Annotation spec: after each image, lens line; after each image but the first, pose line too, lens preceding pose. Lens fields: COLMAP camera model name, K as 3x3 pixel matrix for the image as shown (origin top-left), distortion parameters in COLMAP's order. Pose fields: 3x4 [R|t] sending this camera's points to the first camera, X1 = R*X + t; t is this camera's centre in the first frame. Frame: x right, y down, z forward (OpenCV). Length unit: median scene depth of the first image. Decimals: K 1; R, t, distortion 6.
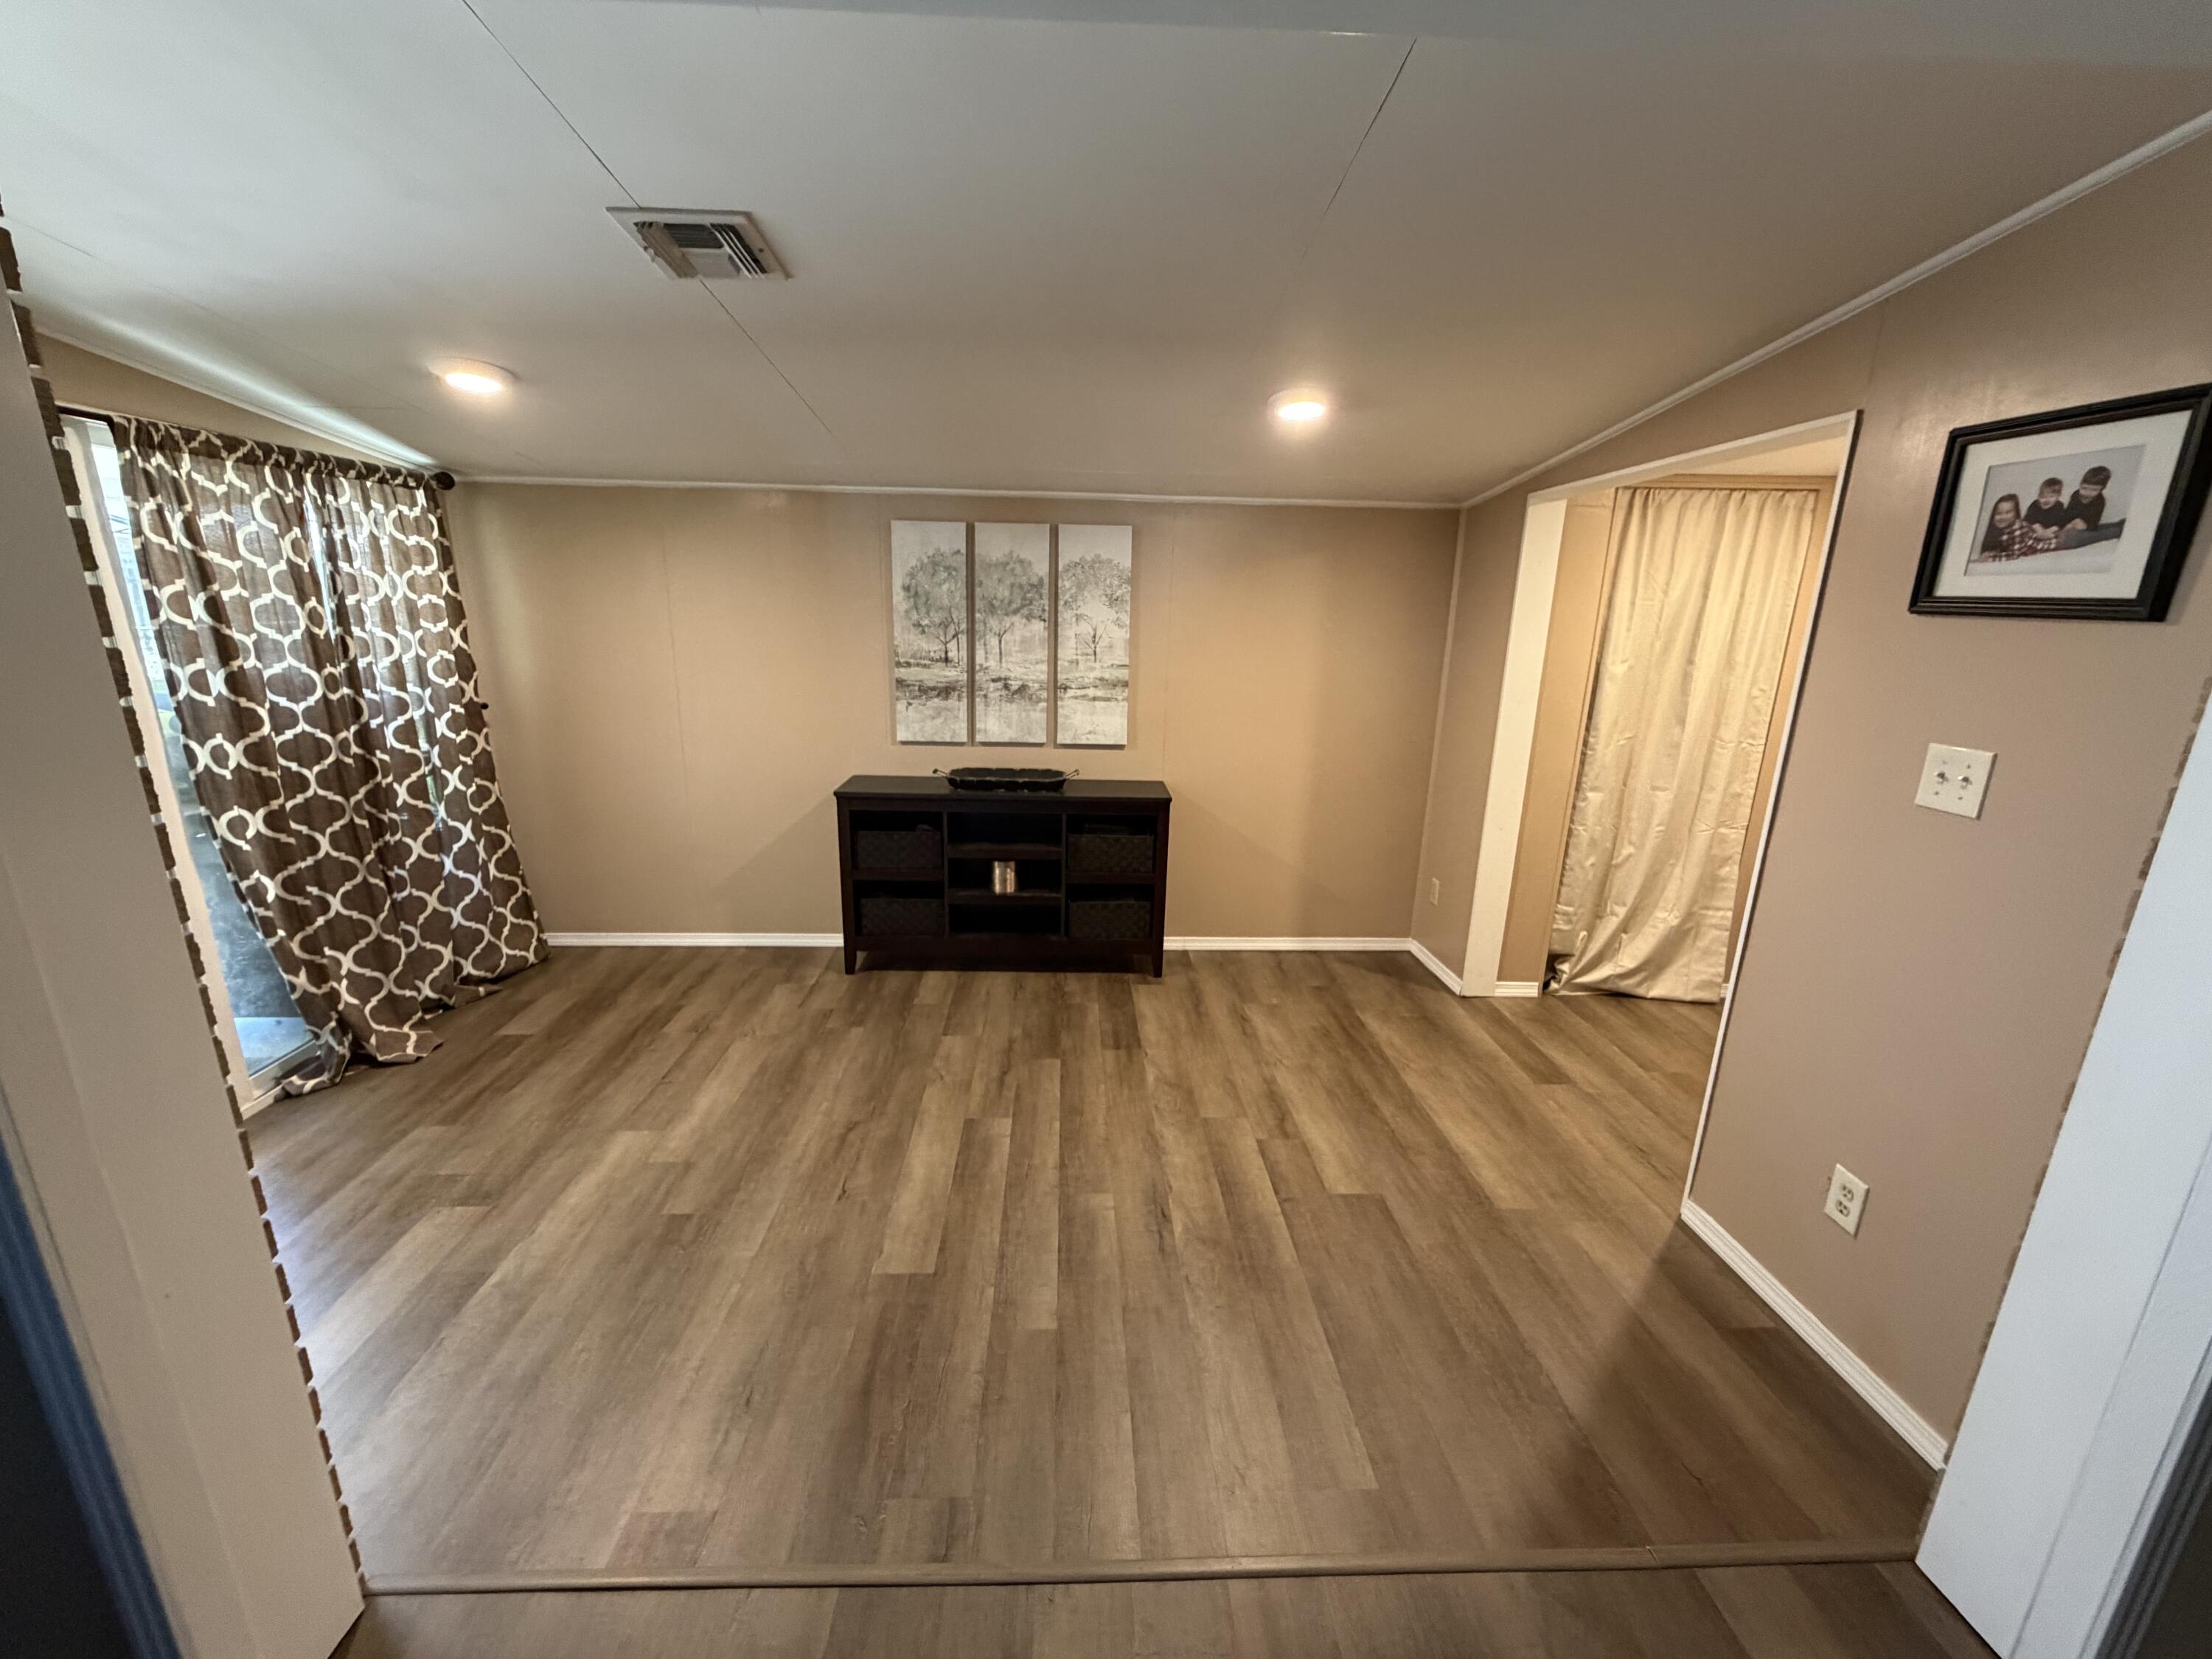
lens RADIAL K [[883.9, 0, 1103.2], [0, 883.9, 828.5], [0, 0, 1]] dist [0.002375, 0.000006]
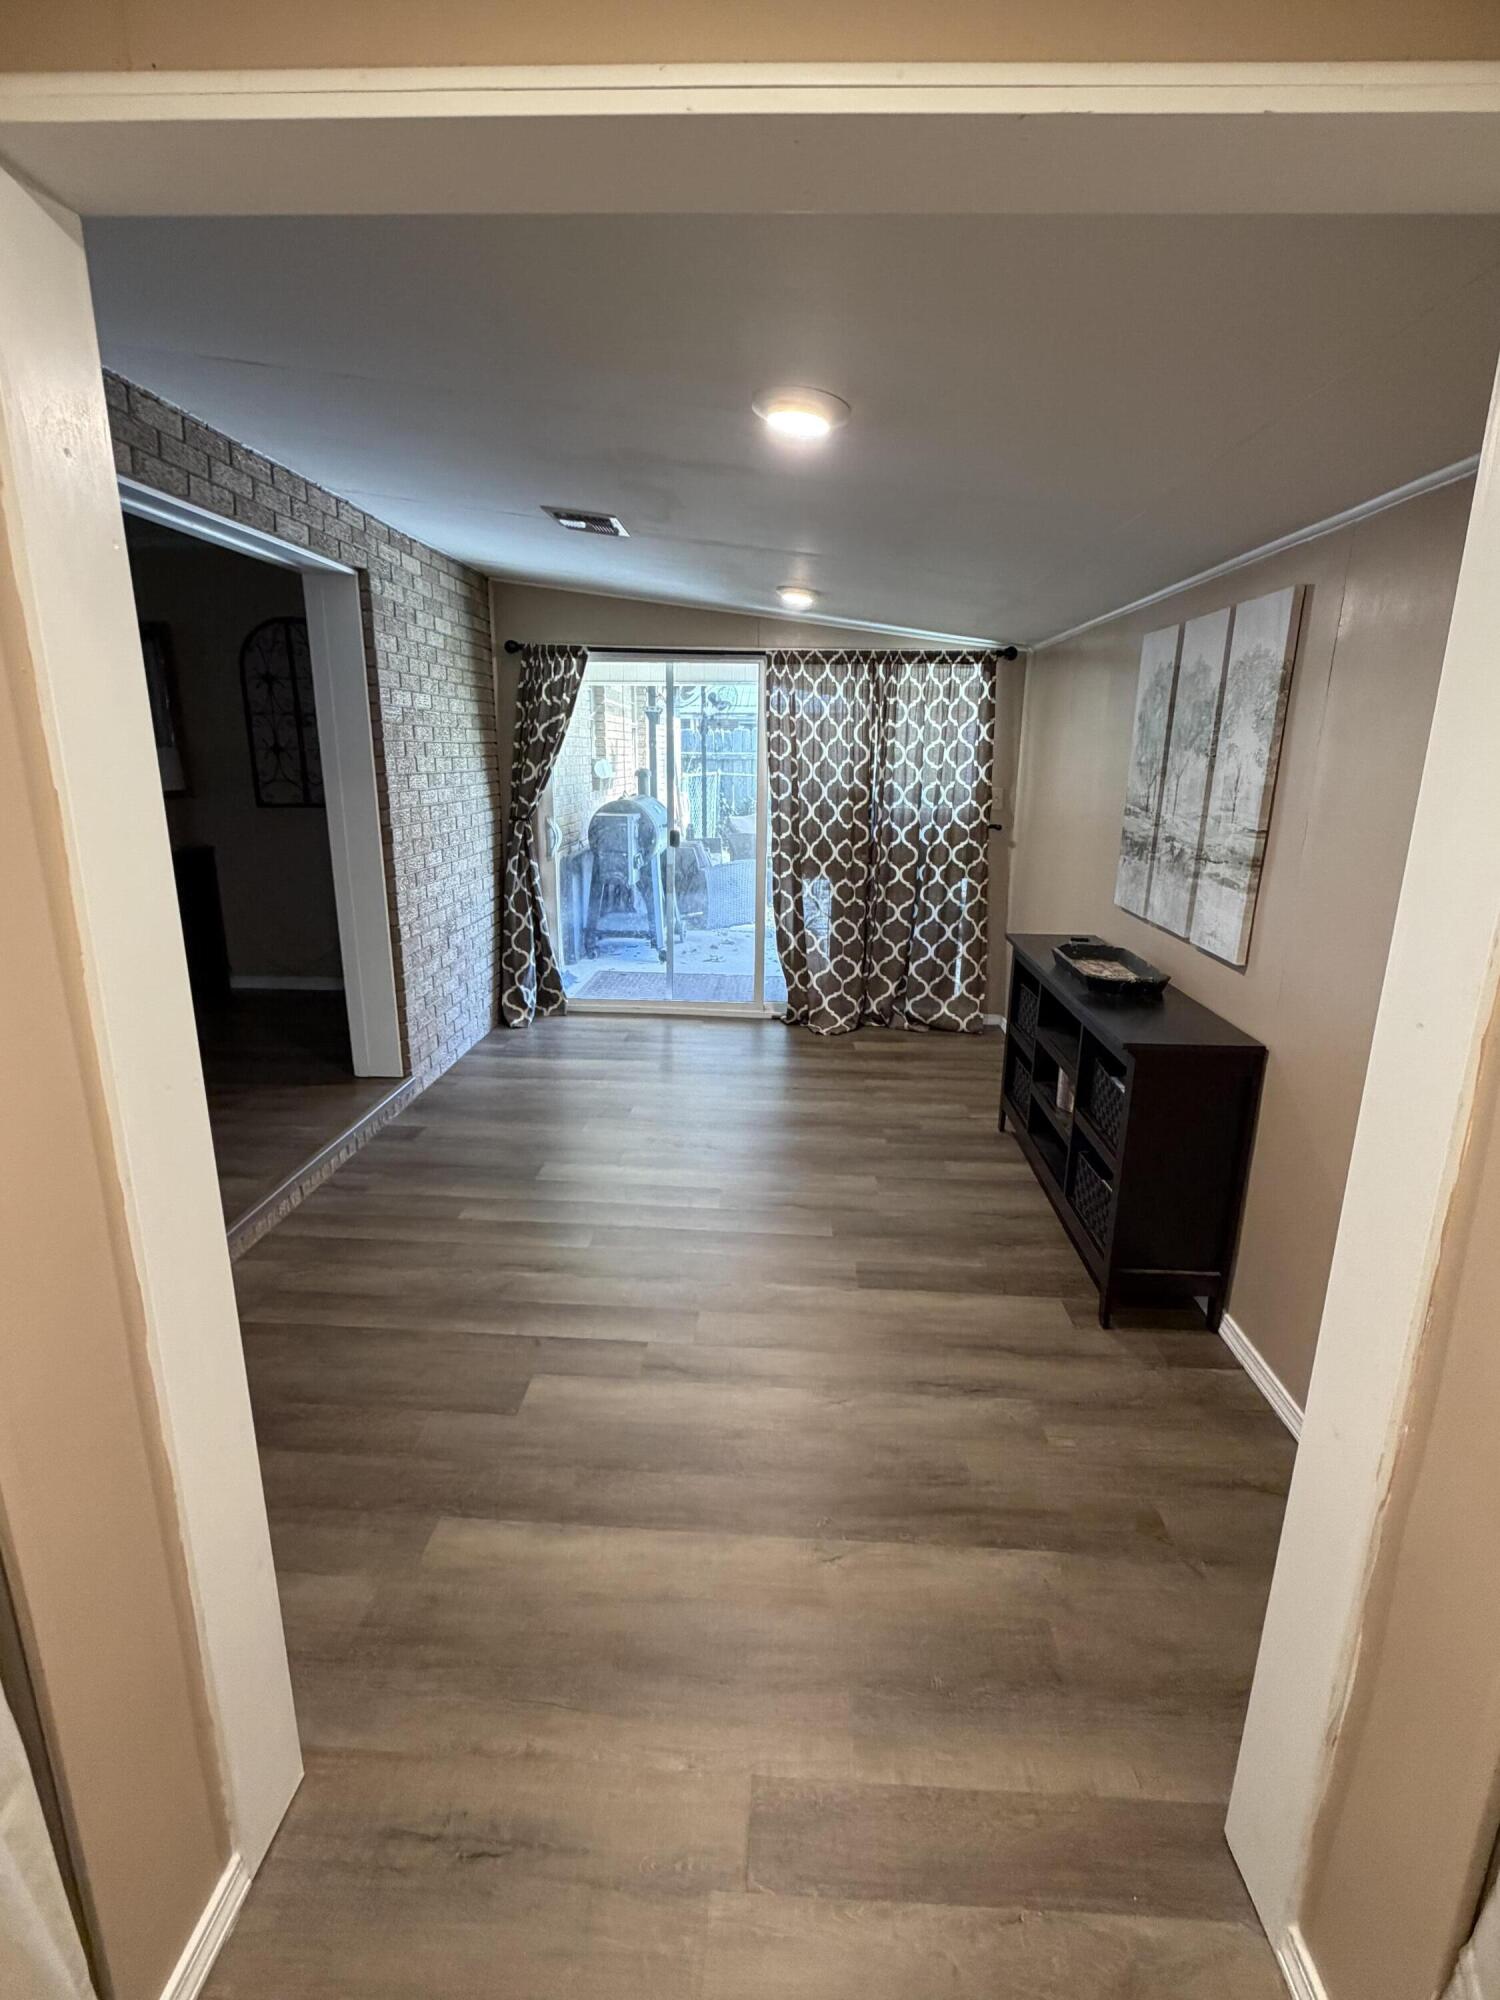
lens RADIAL K [[933.9, 0, 749.8], [0, 933.9, 999.3], [0, 0, 1]] dist [-0.001928, 0.000332]
pose [[-0.087554, 0.237833, -0.967352, 0.696972], [-0.262757, 0.931177, 0.252721, -0.153491], [0.960881, 0.276305, -0.019036, 0.743403]]
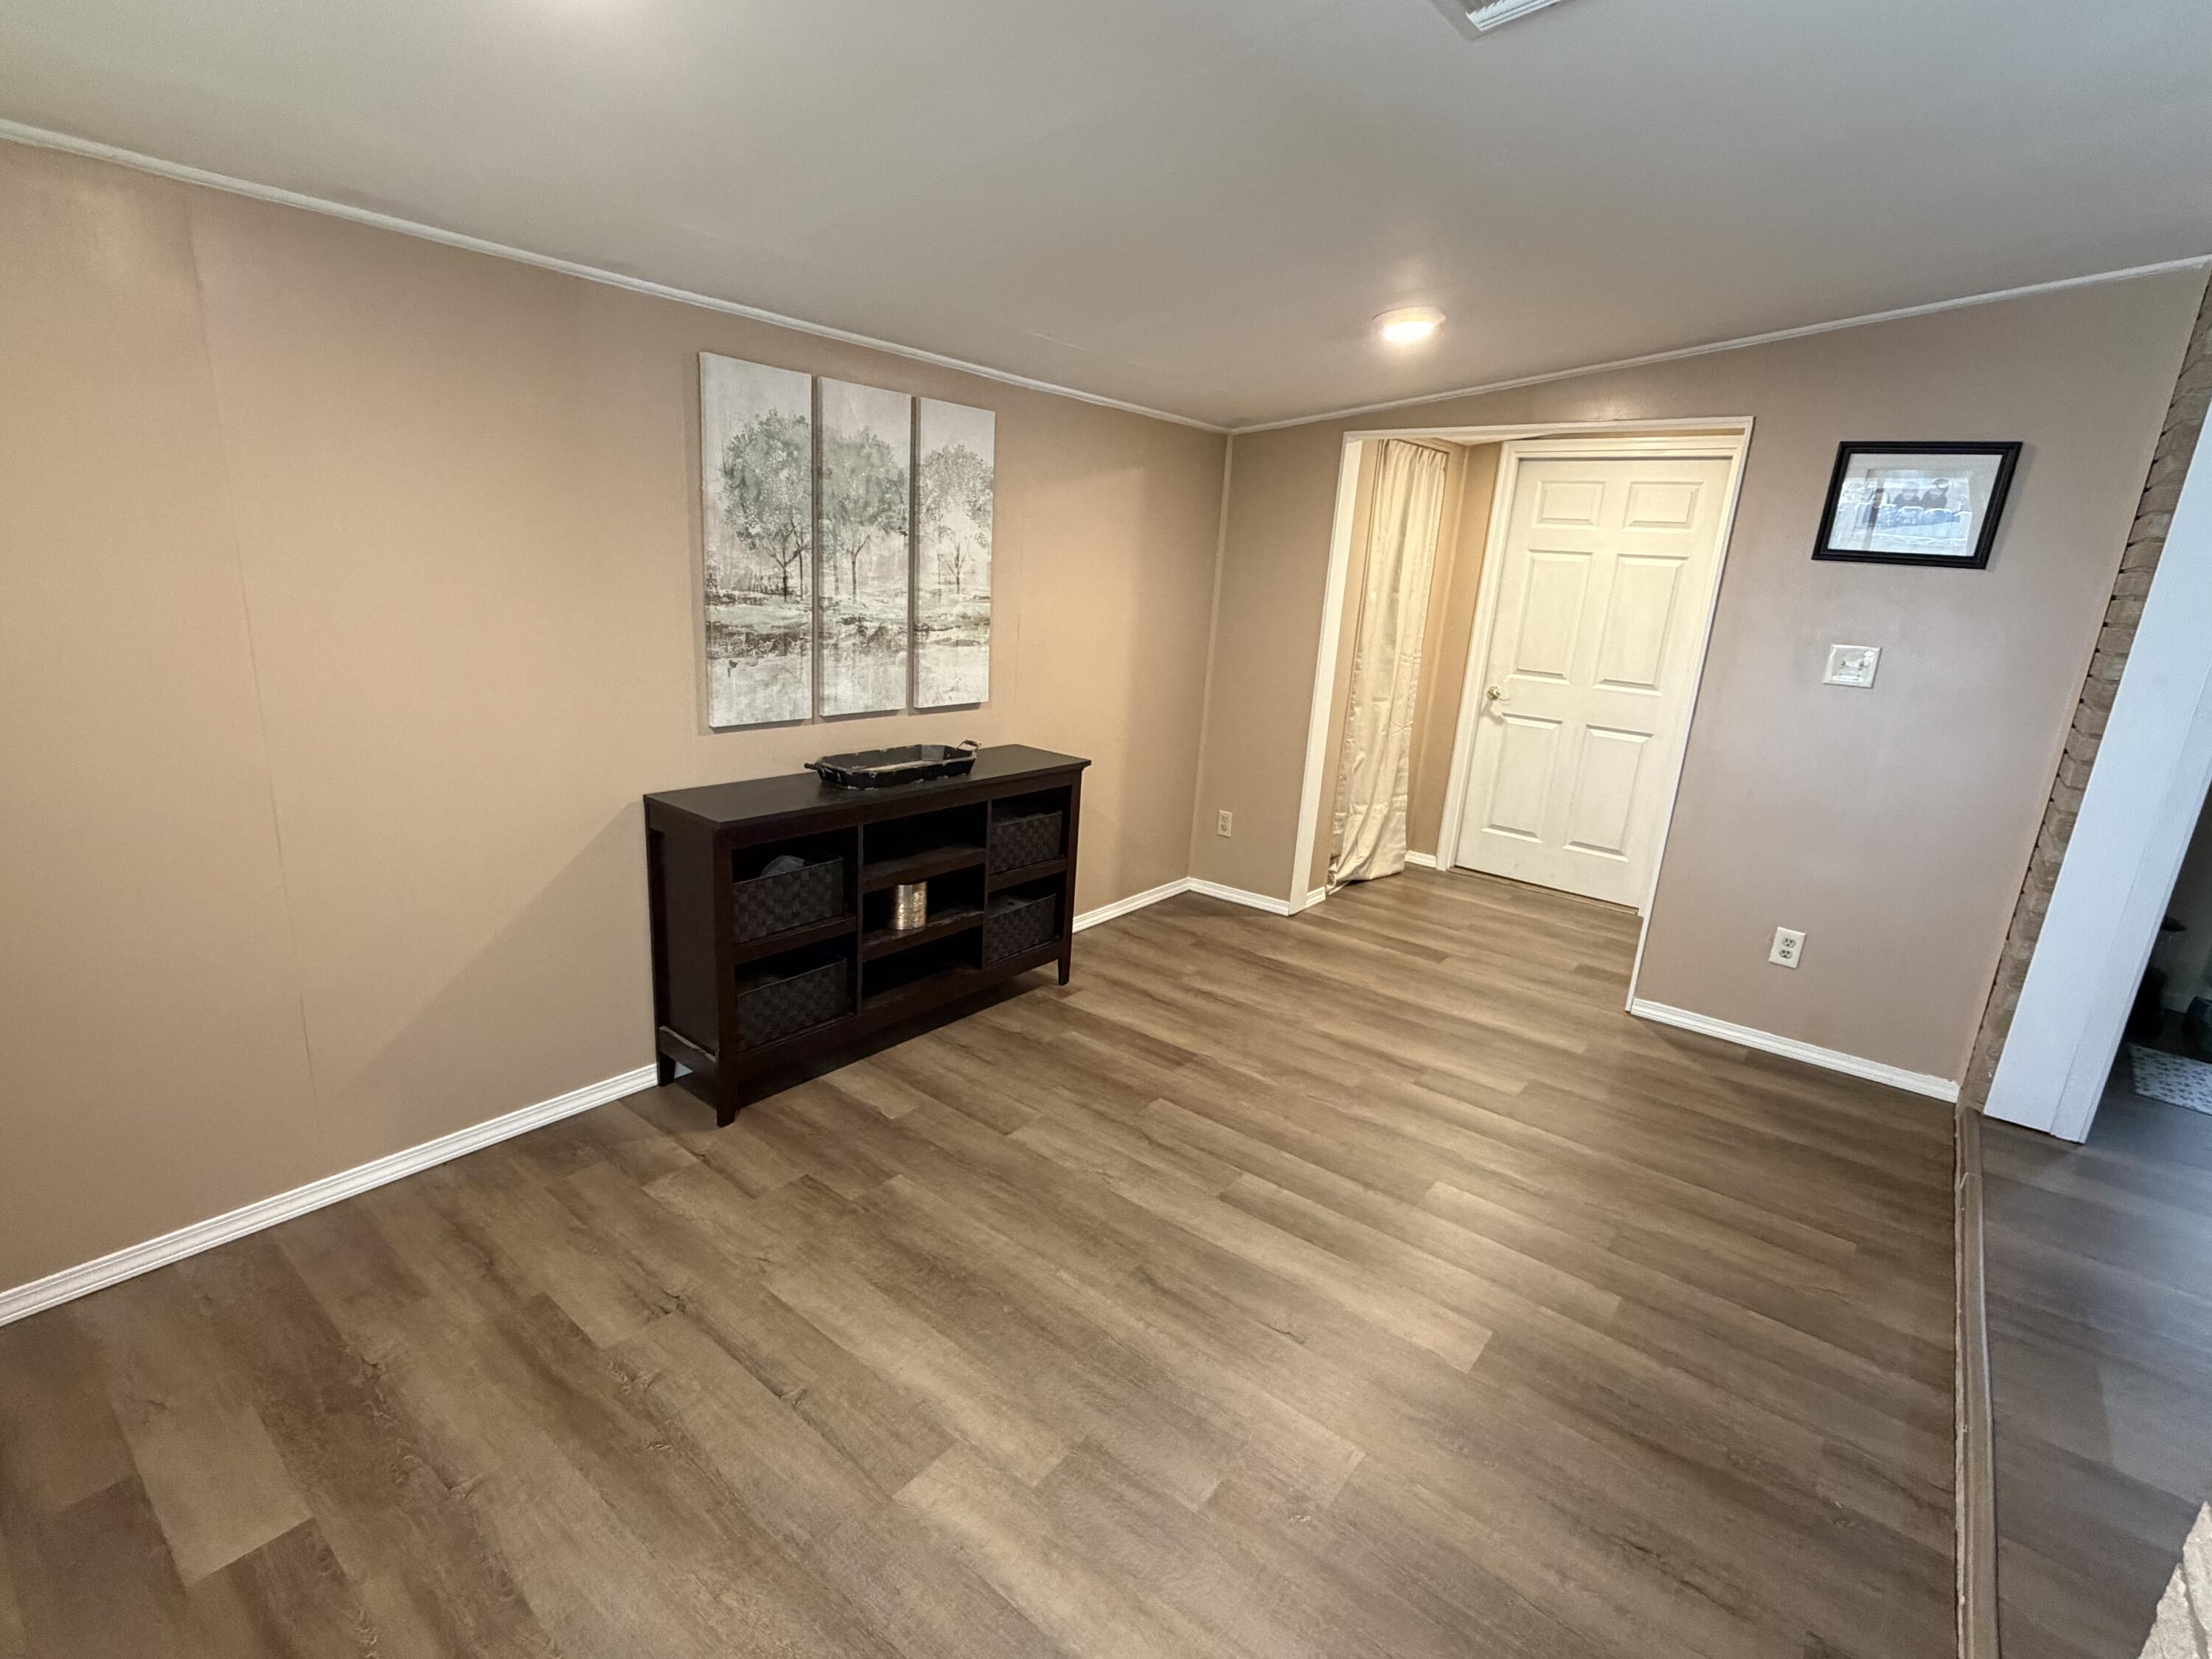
lens RADIAL K [[1032.9, 0, 1107.6], [0, 1032.9, 832.3], [0, 0, 1]] dist [-0.001928, 0.000332]
pose [[0.653581, -0.177381, 0.735777, -0.613473], [0.142259, 0.983613, 0.110762, -0.071573], [-0.743367, 0.032279, 0.668105, 0.346663]]
